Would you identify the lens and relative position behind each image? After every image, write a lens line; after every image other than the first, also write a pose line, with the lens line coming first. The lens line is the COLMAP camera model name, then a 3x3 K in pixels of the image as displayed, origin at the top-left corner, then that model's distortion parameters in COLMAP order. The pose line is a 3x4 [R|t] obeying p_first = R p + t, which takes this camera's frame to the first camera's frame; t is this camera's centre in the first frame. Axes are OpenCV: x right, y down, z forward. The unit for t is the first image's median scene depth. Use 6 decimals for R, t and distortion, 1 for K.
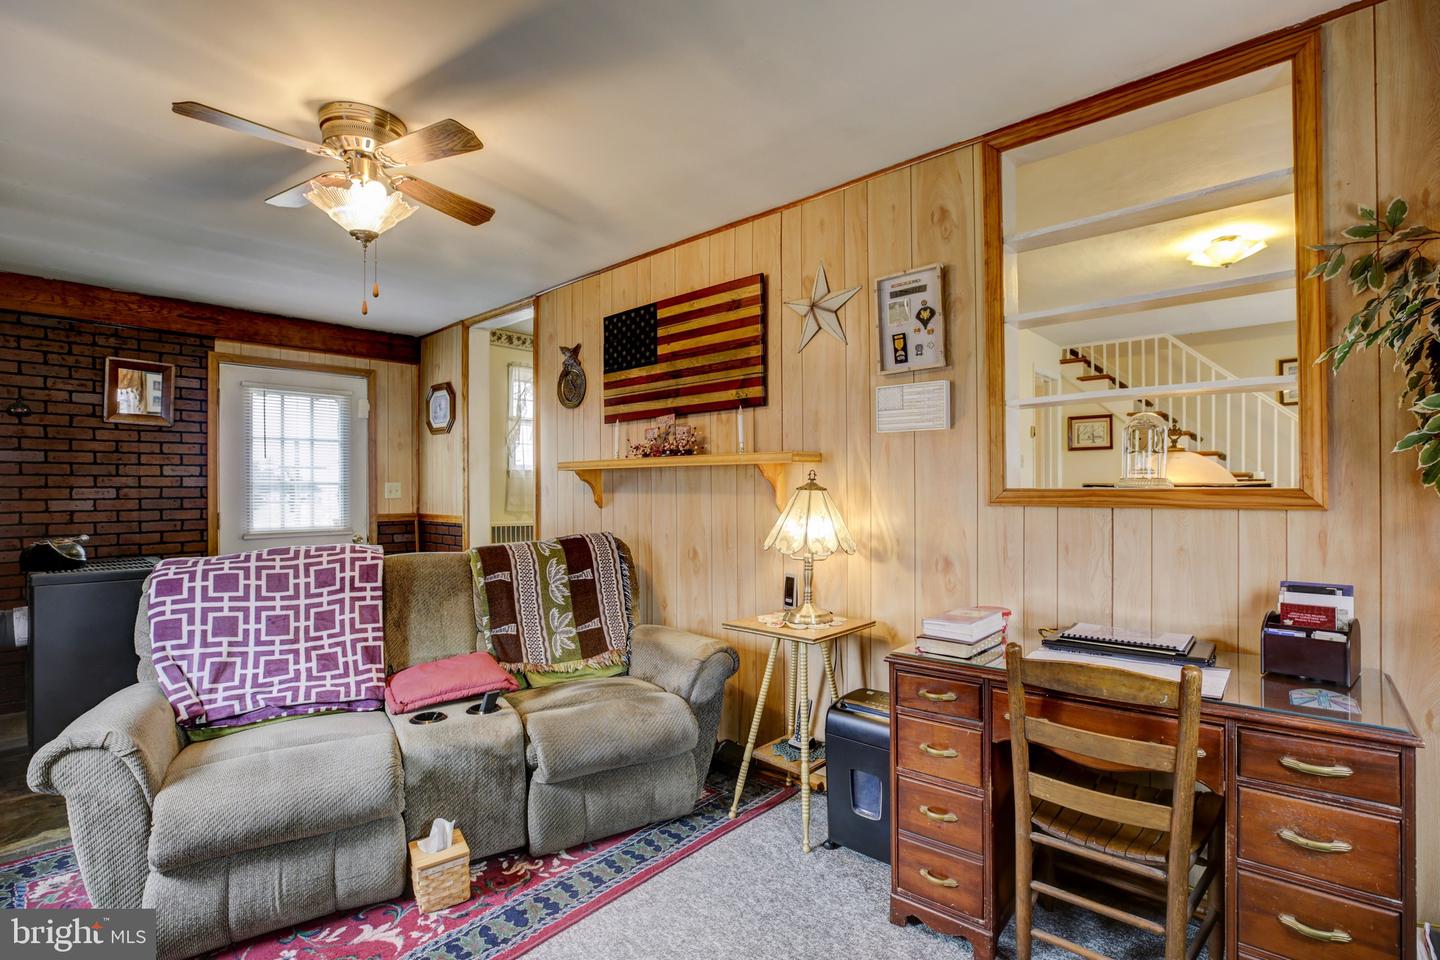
lens RADIAL K [[670.4, 0, 720.6], [0, 670.4, 493.8], [0, 0, 1]] dist [-0.030223, 0.007452]
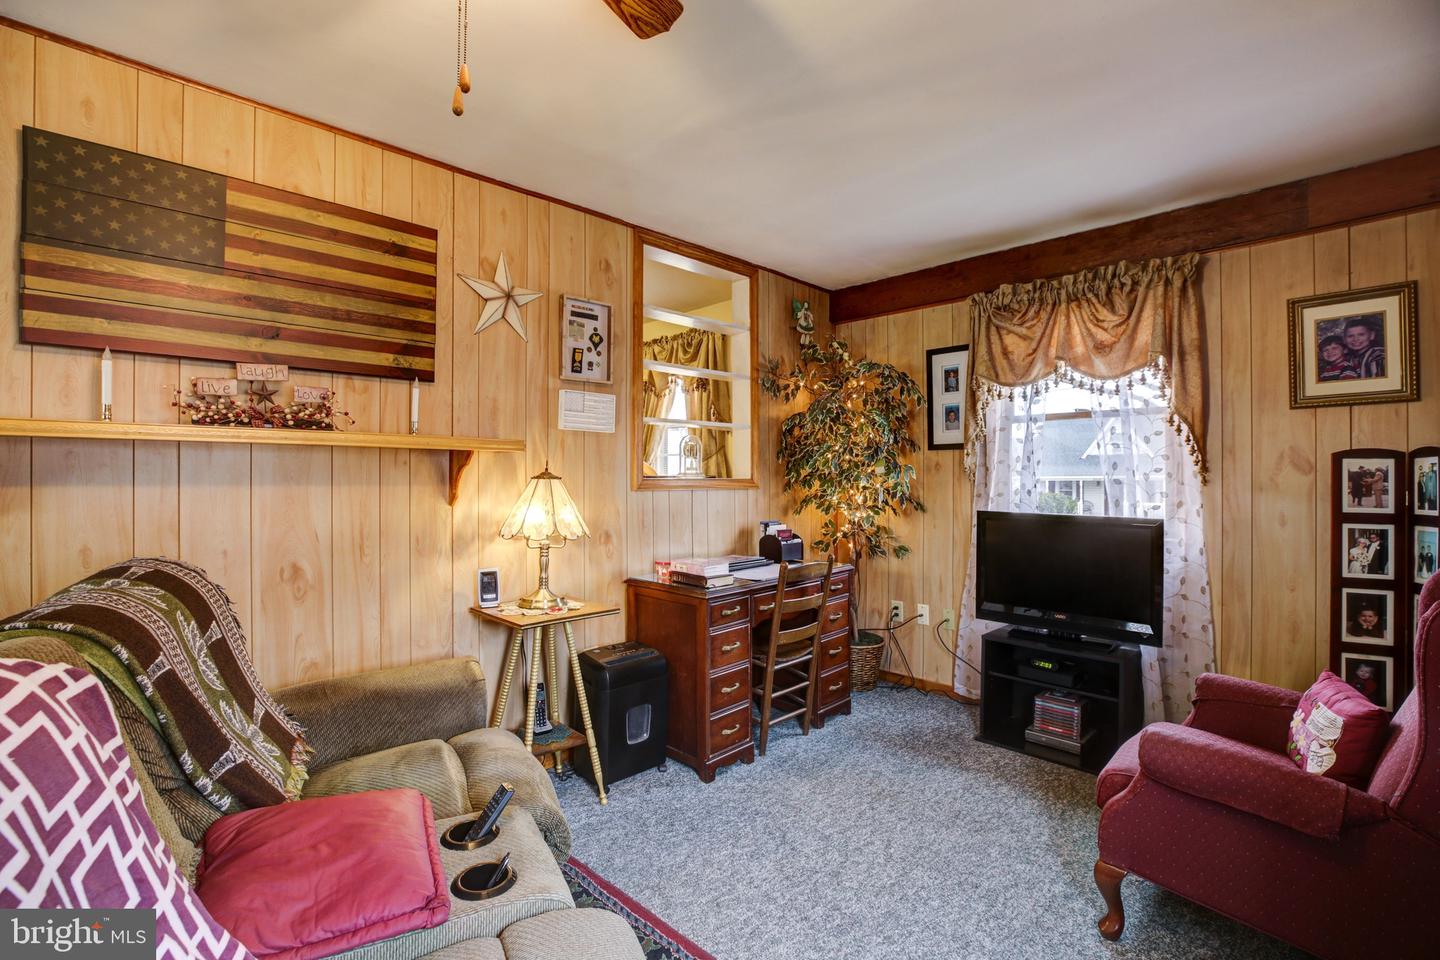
lens RADIAL K [[670.4, 0, 726.3], [0, 670.4, 485.9], [0, 0, 1]] dist [-0.030223, 0.007452]
pose [[0.048791, -0.000361, 0.998809, -0.744278], [0.015807, 0.999875, -0.000411, 0.008297], [-0.998684, 0.015809, 0.048791, 0.559345]]
